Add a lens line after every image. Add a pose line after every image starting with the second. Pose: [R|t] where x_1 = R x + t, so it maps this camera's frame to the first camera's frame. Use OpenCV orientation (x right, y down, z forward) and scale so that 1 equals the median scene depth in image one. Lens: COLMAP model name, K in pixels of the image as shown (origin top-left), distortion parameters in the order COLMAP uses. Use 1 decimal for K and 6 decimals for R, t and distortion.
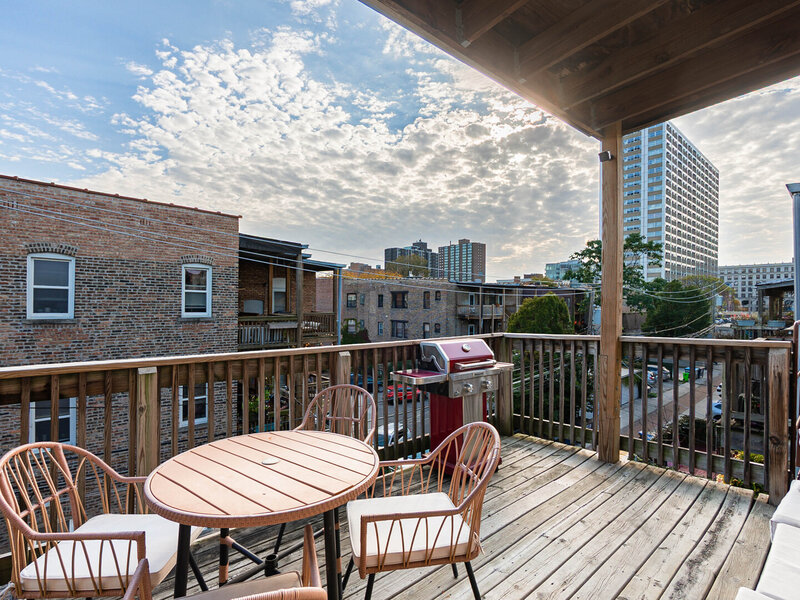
lens RADIAL K [[397.0, 0, 405.3], [0, 397.0, 306.4], [0, 0, 1]] dist [-0.003585, -0.001081]
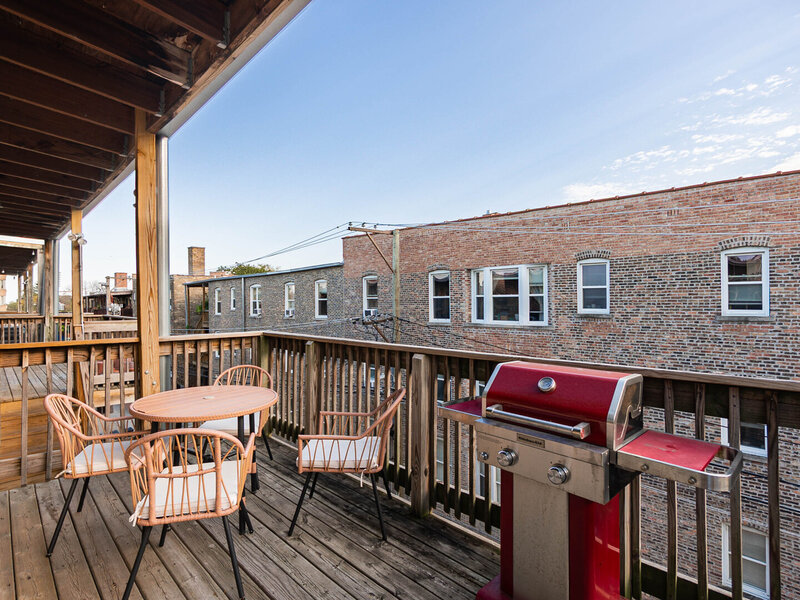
lens RADIAL K [[397.0, 0, 404.5], [0, 397.0, 297.0], [0, 0, 1]] dist [-0.003585, -0.001081]
pose [[0.085362, -0.019300, -0.996163, 0.212472], [0.006047, 0.999804, -0.018852, 0.000514], [0.996332, -0.004414, 0.085462, 0.284922]]
